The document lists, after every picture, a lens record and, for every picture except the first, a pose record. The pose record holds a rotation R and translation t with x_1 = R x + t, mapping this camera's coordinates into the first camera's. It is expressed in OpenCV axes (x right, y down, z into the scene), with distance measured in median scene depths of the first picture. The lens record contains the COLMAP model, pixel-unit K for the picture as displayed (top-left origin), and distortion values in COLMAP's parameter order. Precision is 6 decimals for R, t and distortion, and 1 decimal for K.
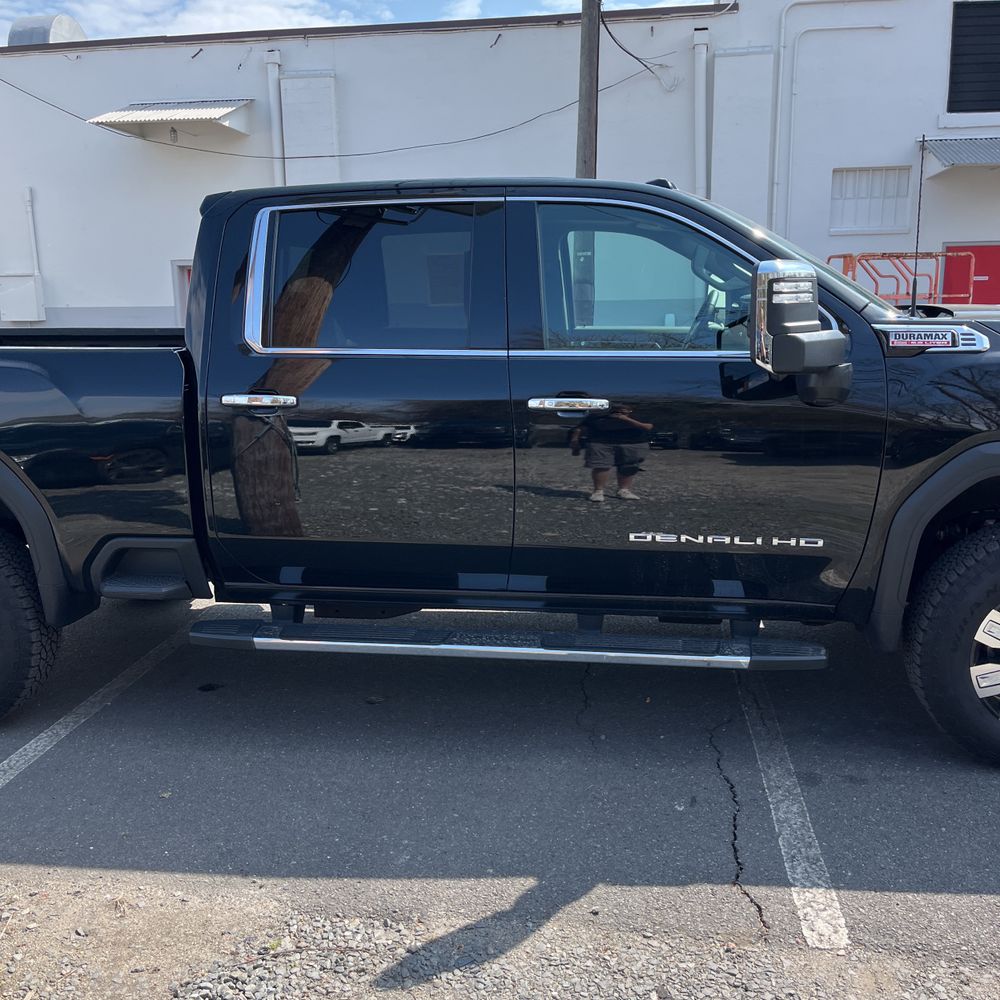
lens RADIAL K [[977.4, 0, 500.1], [0, 977.4, 525.6], [0, 0, 1]] dist [0.040508, -0.047342]
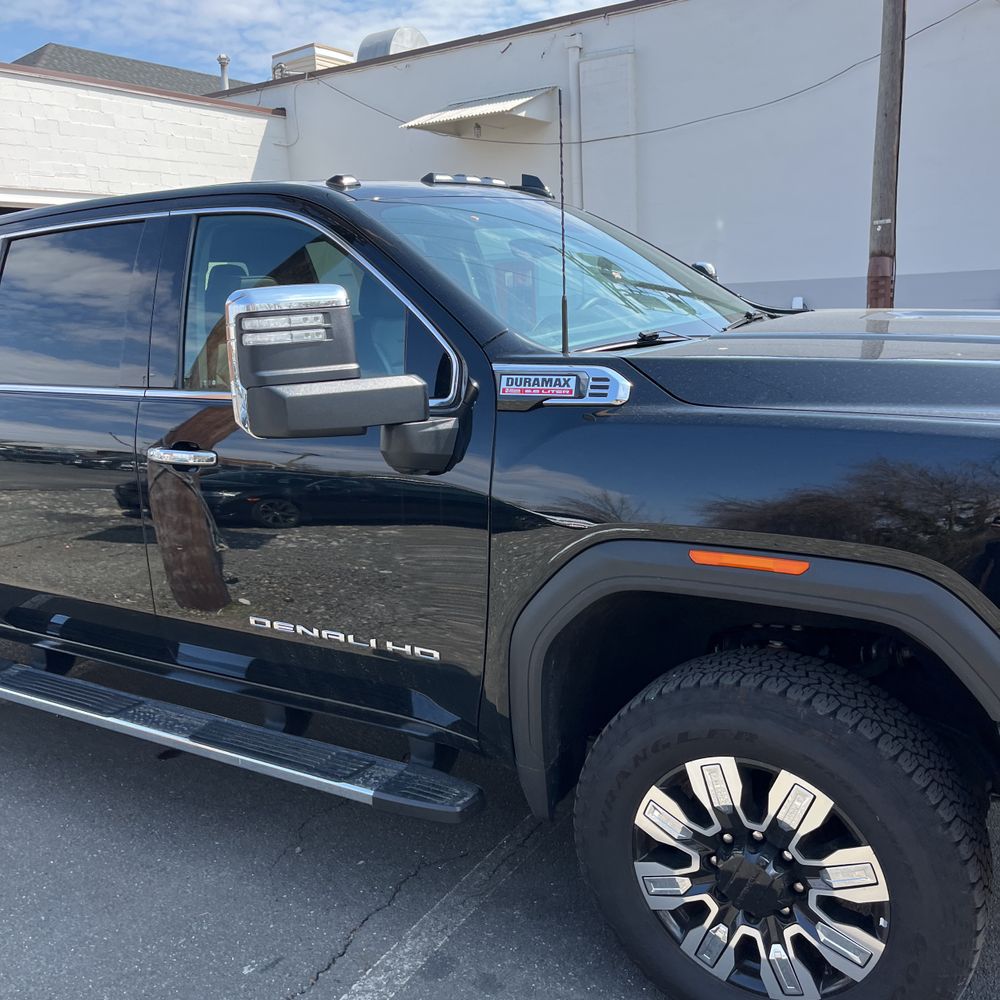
lens RADIAL K [[990.5, 0, 500.0], [0, 990.5, 500.0], [0, 0, 1]] dist [0.022084, 0.011094]
pose [[0.915333, 0.052001, -0.399327, 0.649089], [-0.053321, 0.998547, 0.007811, -0.106255], [0.399153, 0.014143, 0.916775, 0.325190]]
